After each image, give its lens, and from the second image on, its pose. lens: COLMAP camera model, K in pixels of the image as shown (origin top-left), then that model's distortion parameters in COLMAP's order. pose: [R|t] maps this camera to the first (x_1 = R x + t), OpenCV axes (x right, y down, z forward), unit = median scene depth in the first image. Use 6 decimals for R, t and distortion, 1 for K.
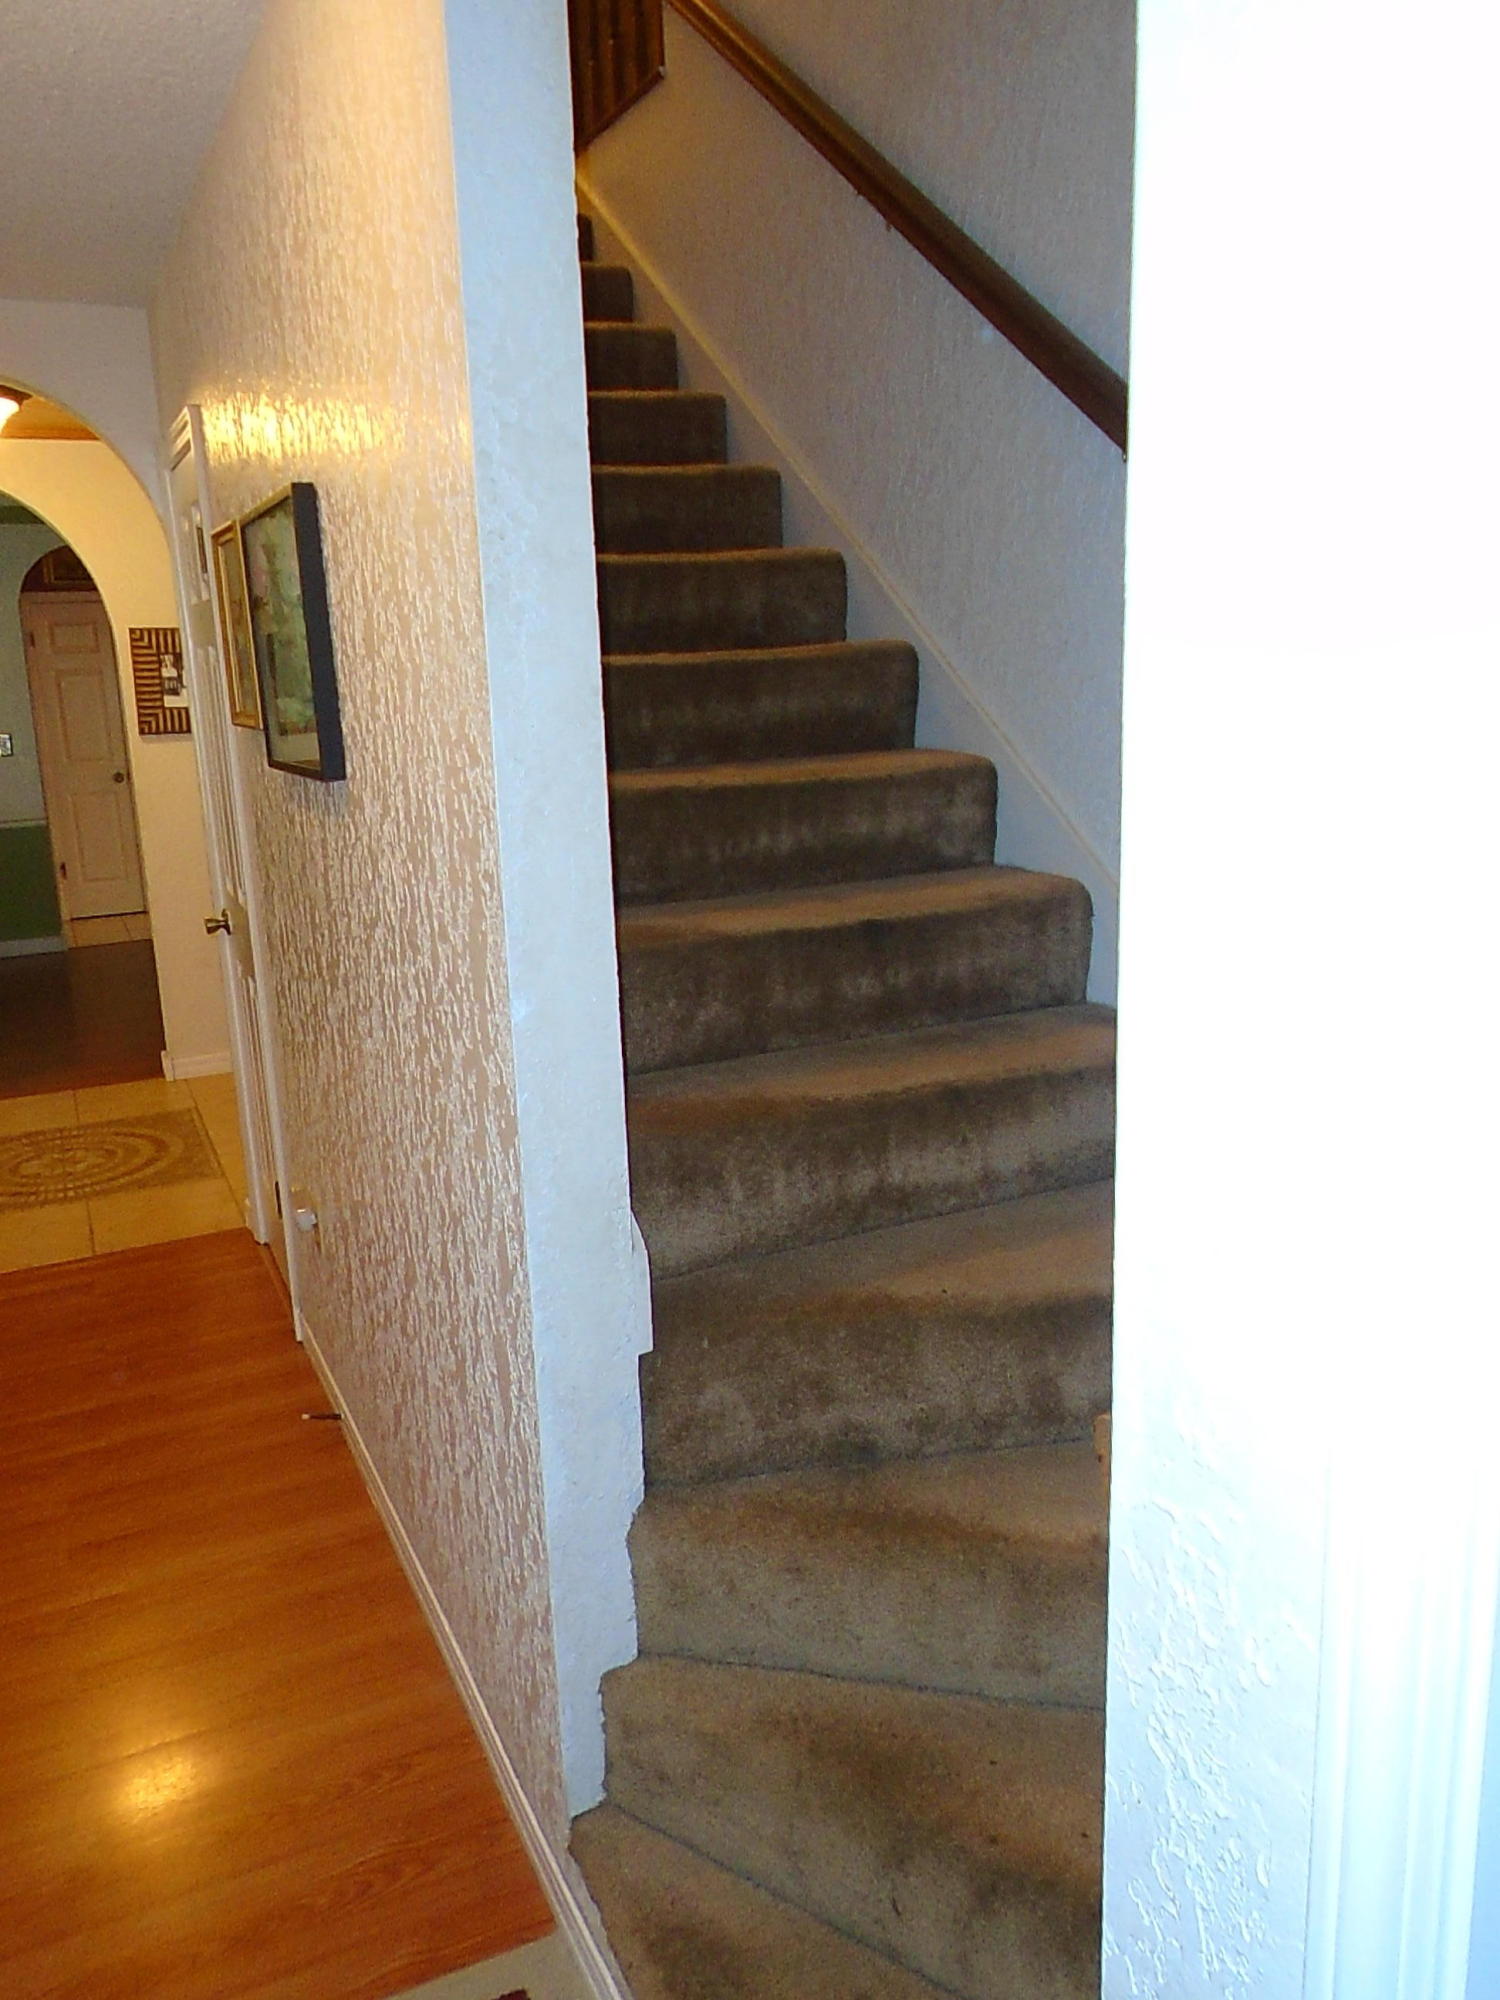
lens RADIAL K [[1521.0, 0, 742.1], [0, 1521.0, 1003.9], [0, 0, 1]] dist [-0.006352, 0.009104]
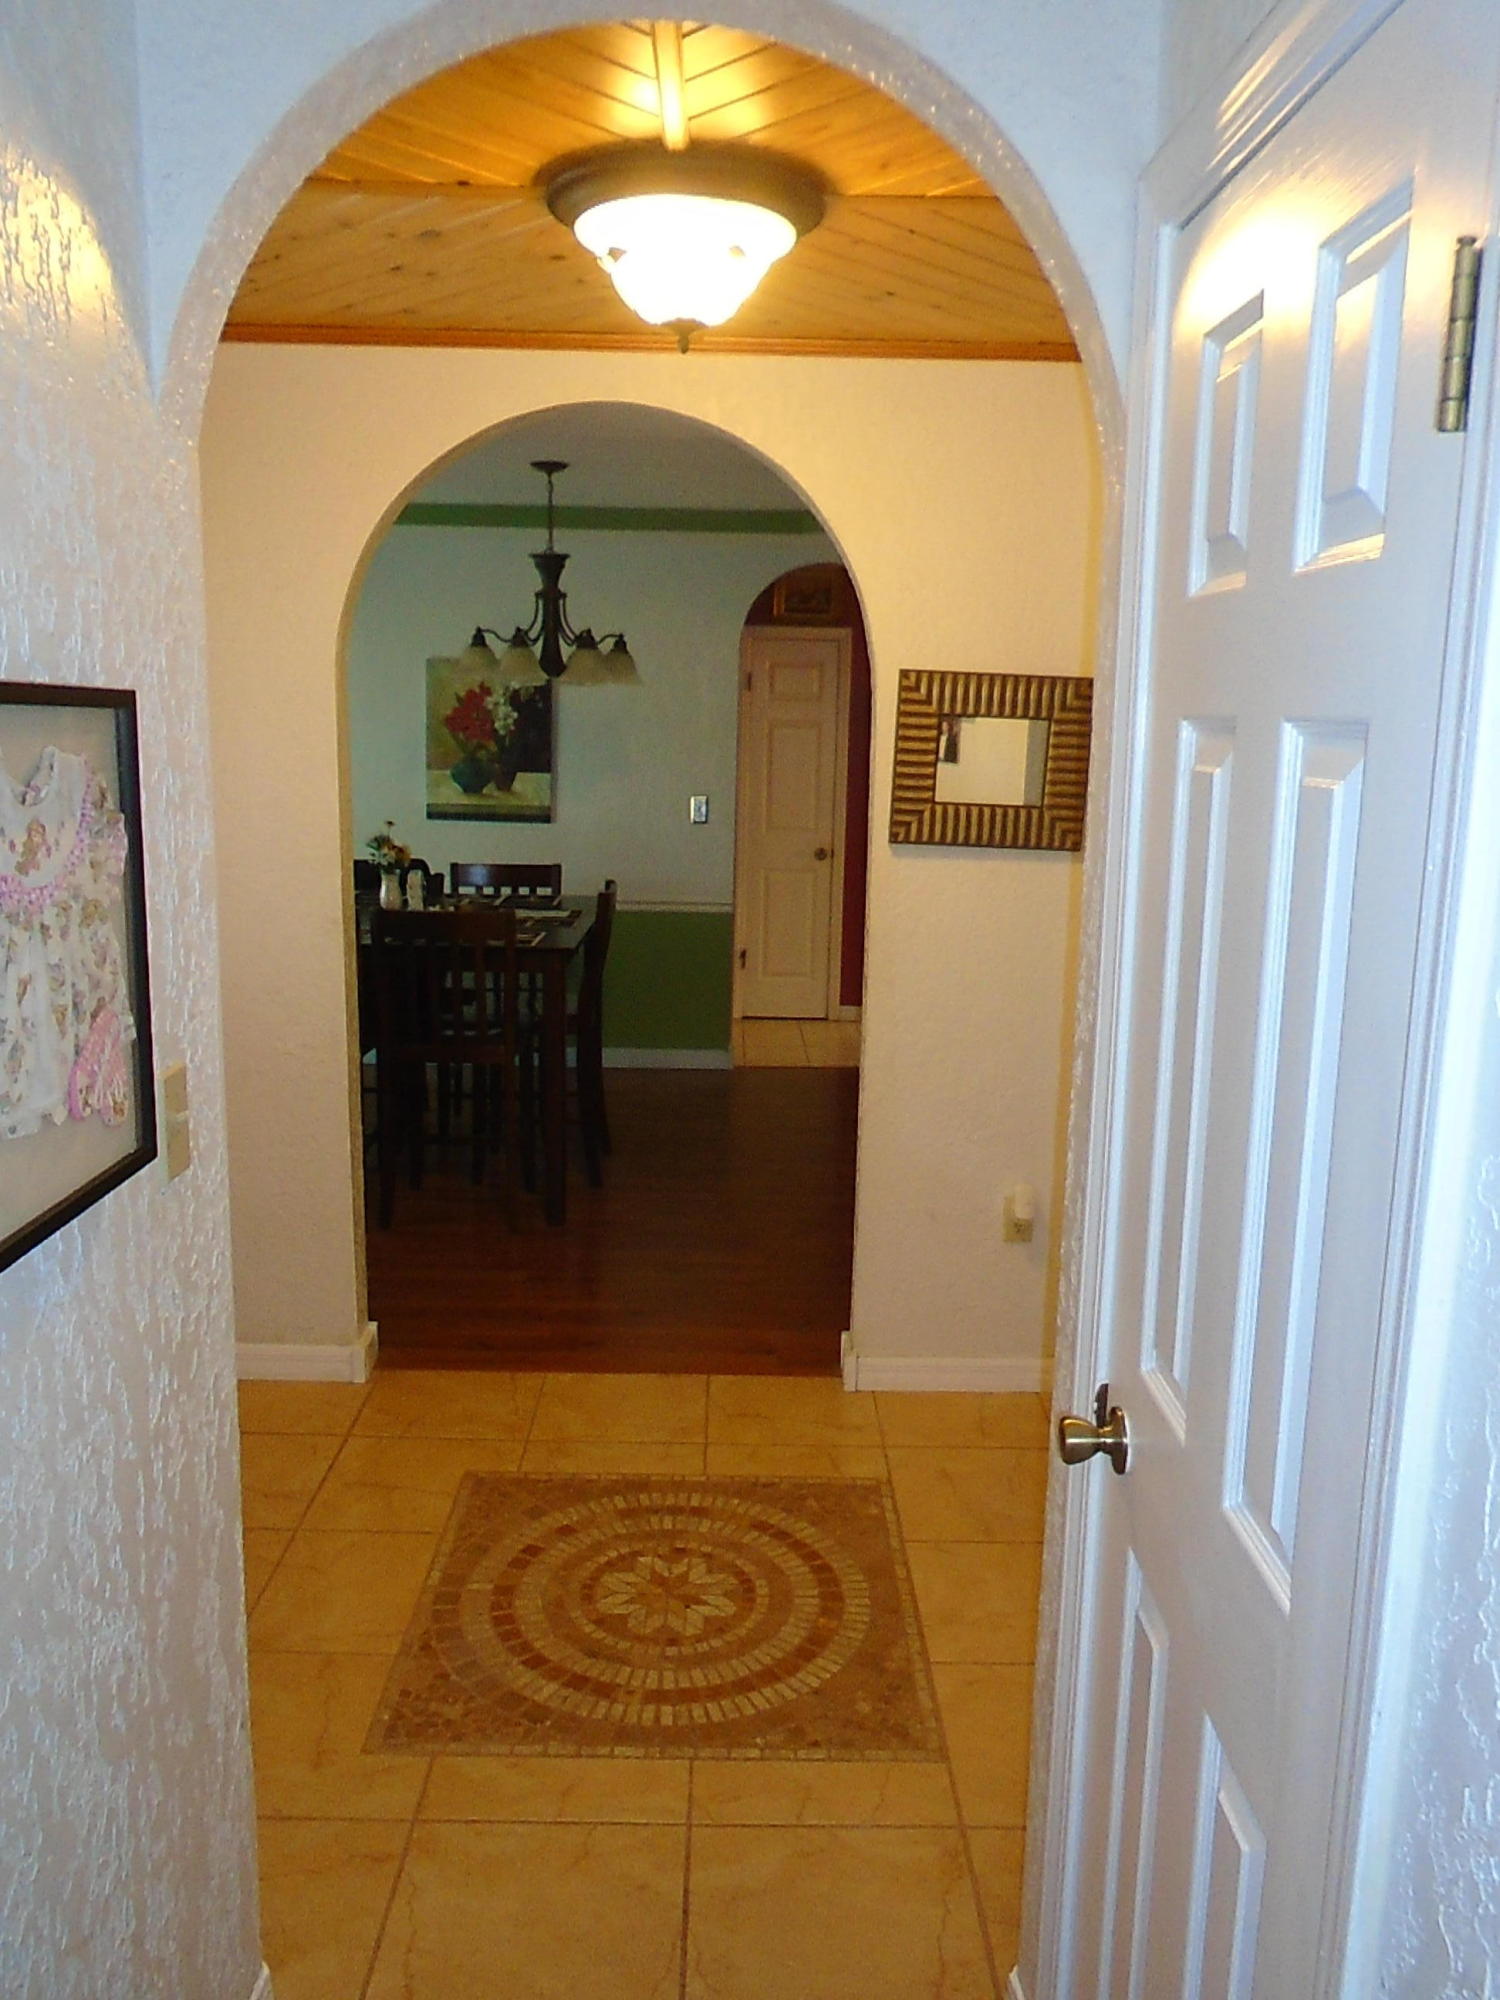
lens RADIAL K [[1521.0, 0, 742.1], [0, 1521.0, 1003.9], [0, 0, 1]] dist [-0.006352, 0.009104]
pose [[0.907838, 0.131157, -0.398282, -0.198804], [-0.146621, 0.989156, -0.008471, -0.099378], [0.392852, 0.066087, 0.917224, 0.421504]]
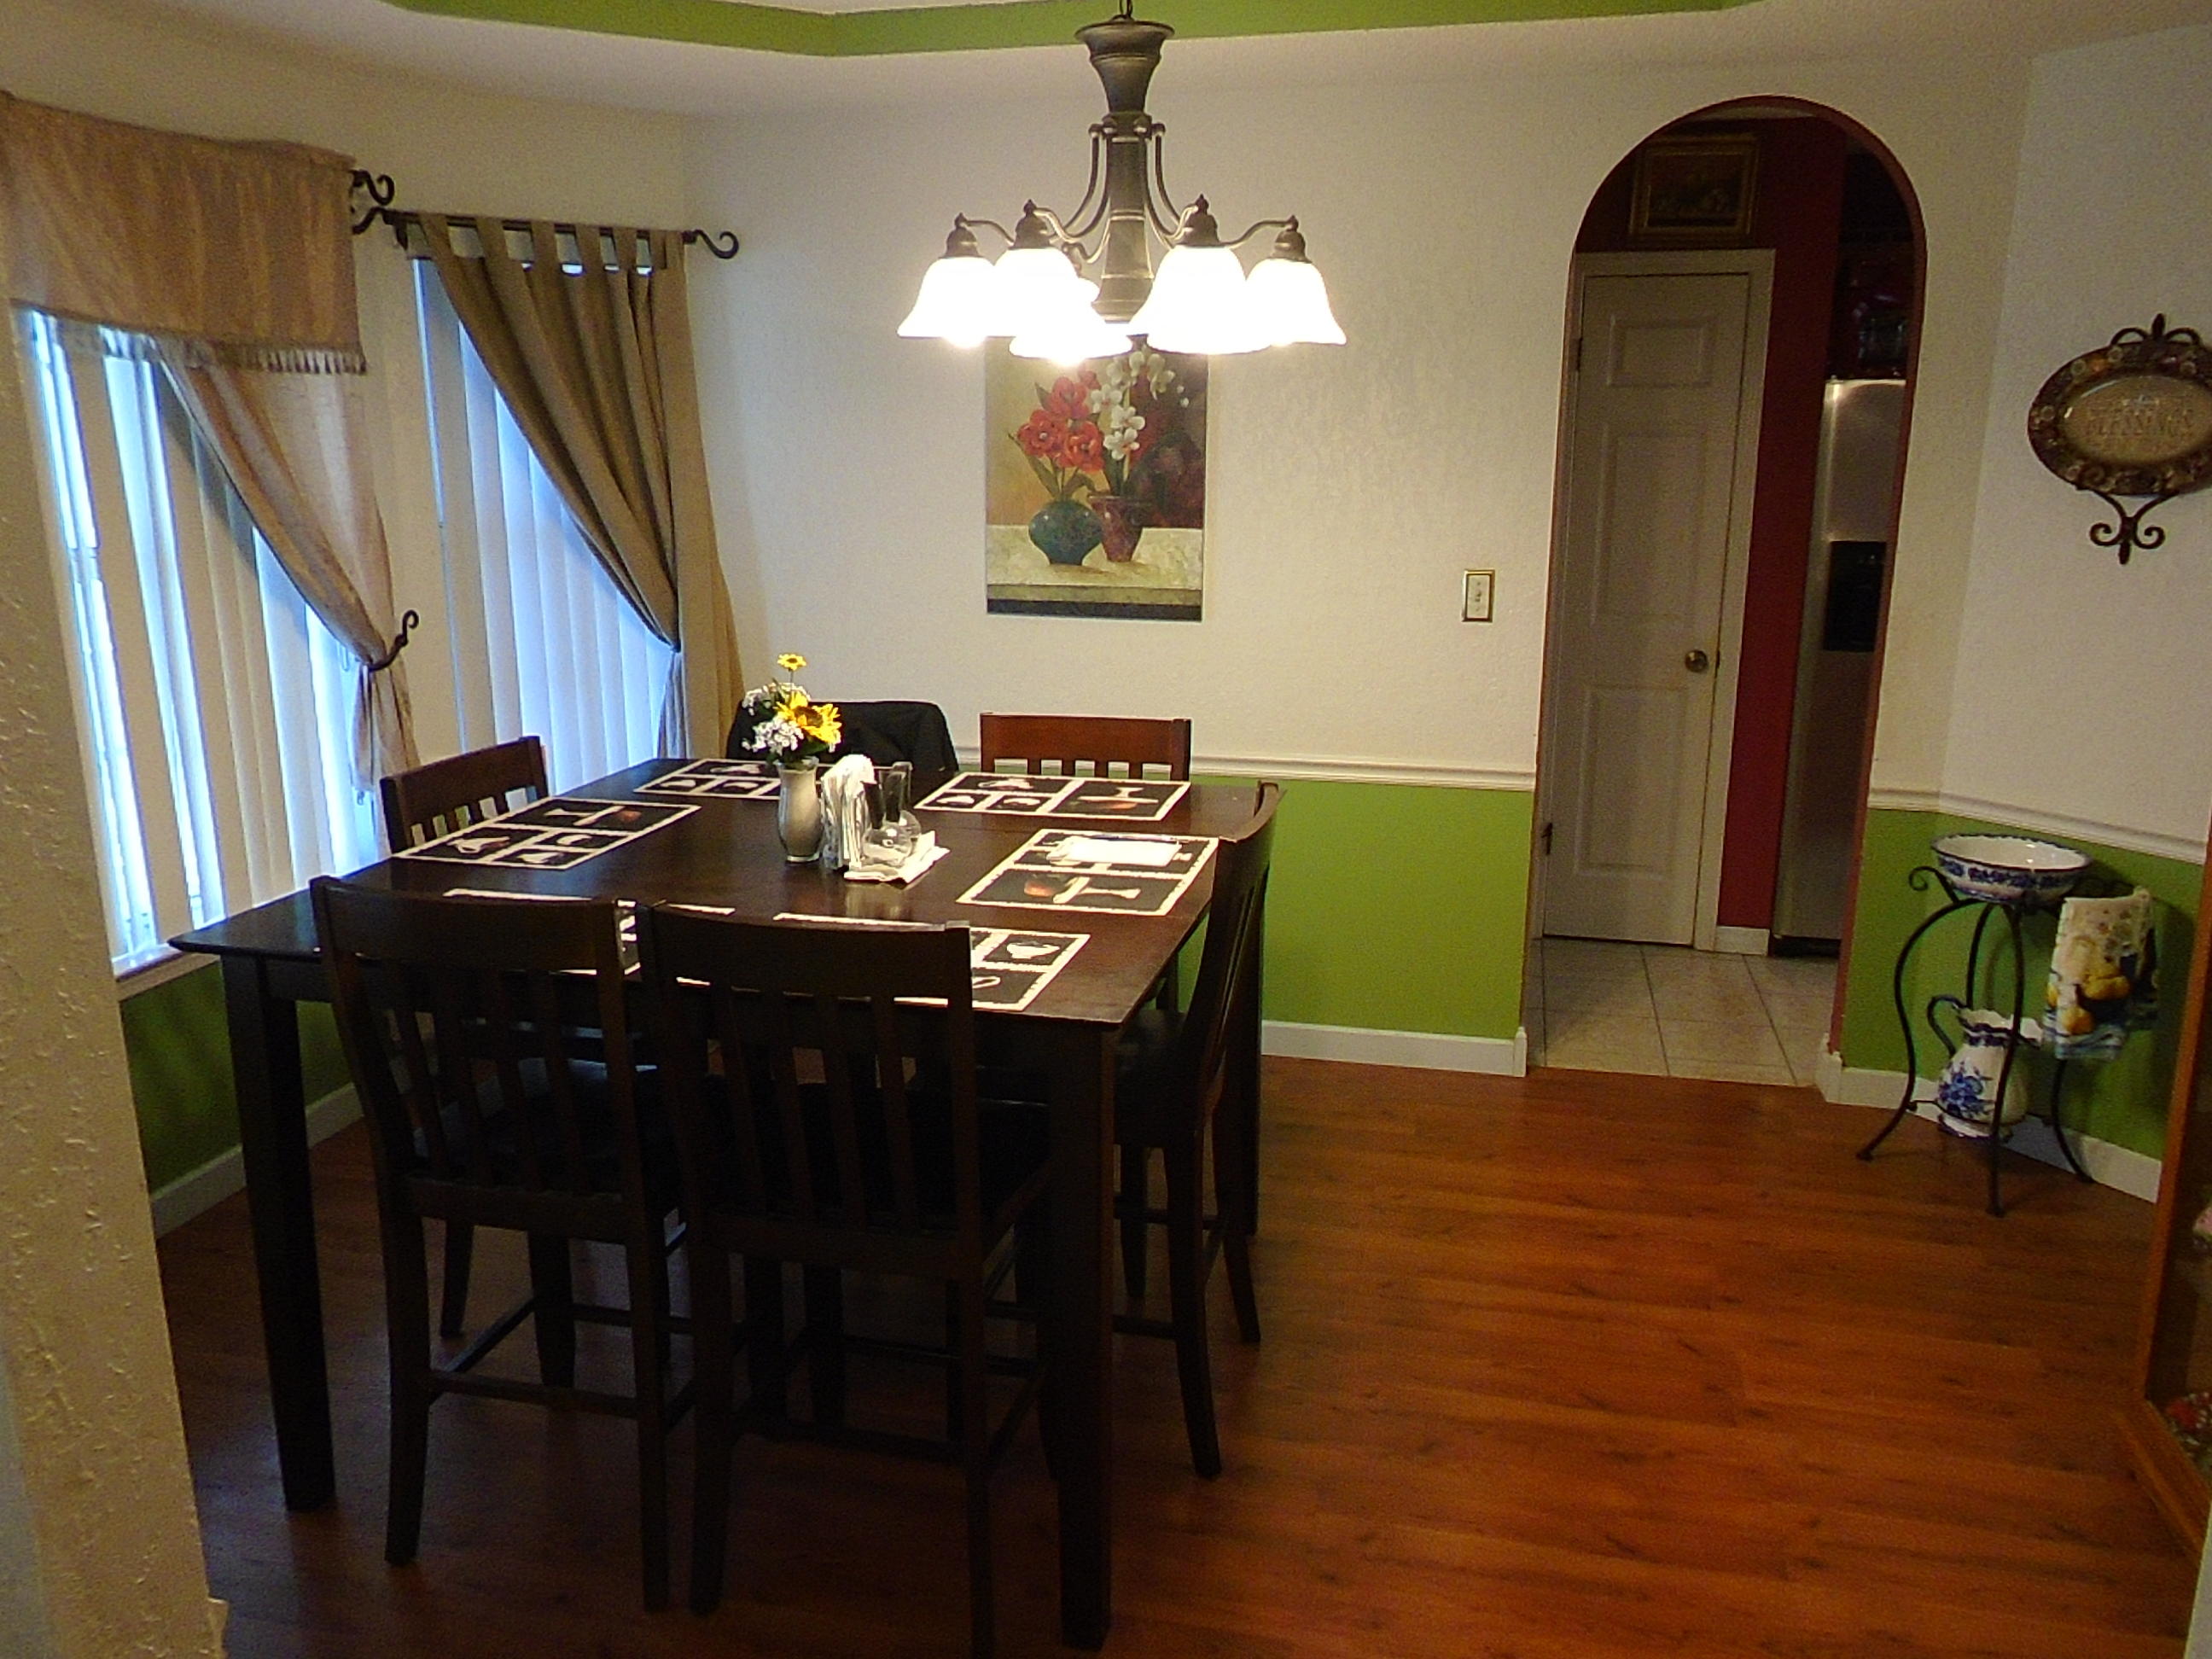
lens RADIAL K [[1671.0, 0, 1145.3], [0, 1671.0, 836.8], [0, 0, 1]] dist [-0.005725, 0.007351]
pose [[0.792947, 0.180931, -0.581807, -0.420249], [-0.165546, 0.982948, 0.080054, -0.193000], [0.586369, 0.032838, 0.809378, 0.869914]]
